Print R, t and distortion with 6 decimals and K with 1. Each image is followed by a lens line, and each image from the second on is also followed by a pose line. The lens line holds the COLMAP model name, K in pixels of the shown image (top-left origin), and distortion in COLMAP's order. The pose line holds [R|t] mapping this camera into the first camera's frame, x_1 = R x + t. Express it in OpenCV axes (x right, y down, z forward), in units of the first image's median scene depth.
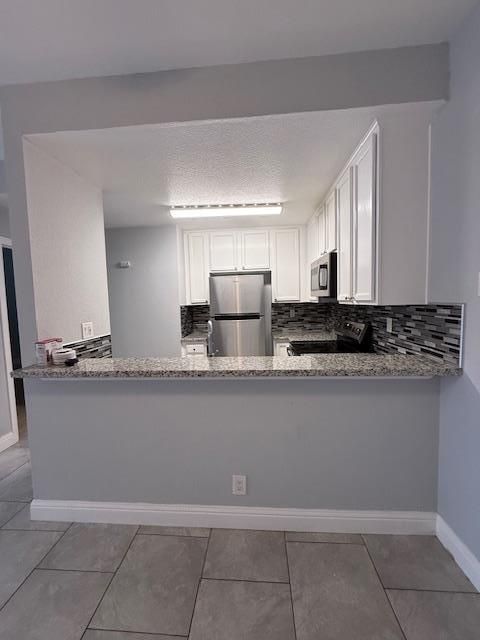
lens RADIAL K [[257.8, 0, 240.4], [0, 257.8, 319.1], [0, 0, 1]] dist [-0.003401, -0.000246]
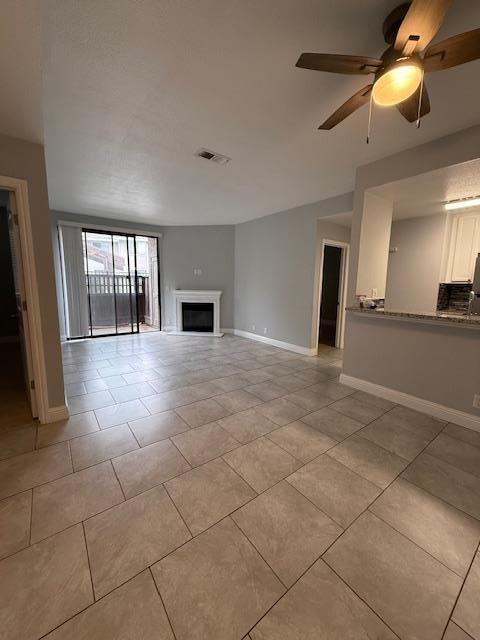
lens RADIAL K [[257.8, 0, 240.3], [0, 257.8, 315.7], [0, 0, 1]] dist [-0.003401, -0.000246]
pose [[0.661051, 0.134283, -0.738227, 0.051487], [-0.082866, 0.990903, 0.106041, 0.049231], [0.745751, -0.008925, 0.666165, -0.464214]]
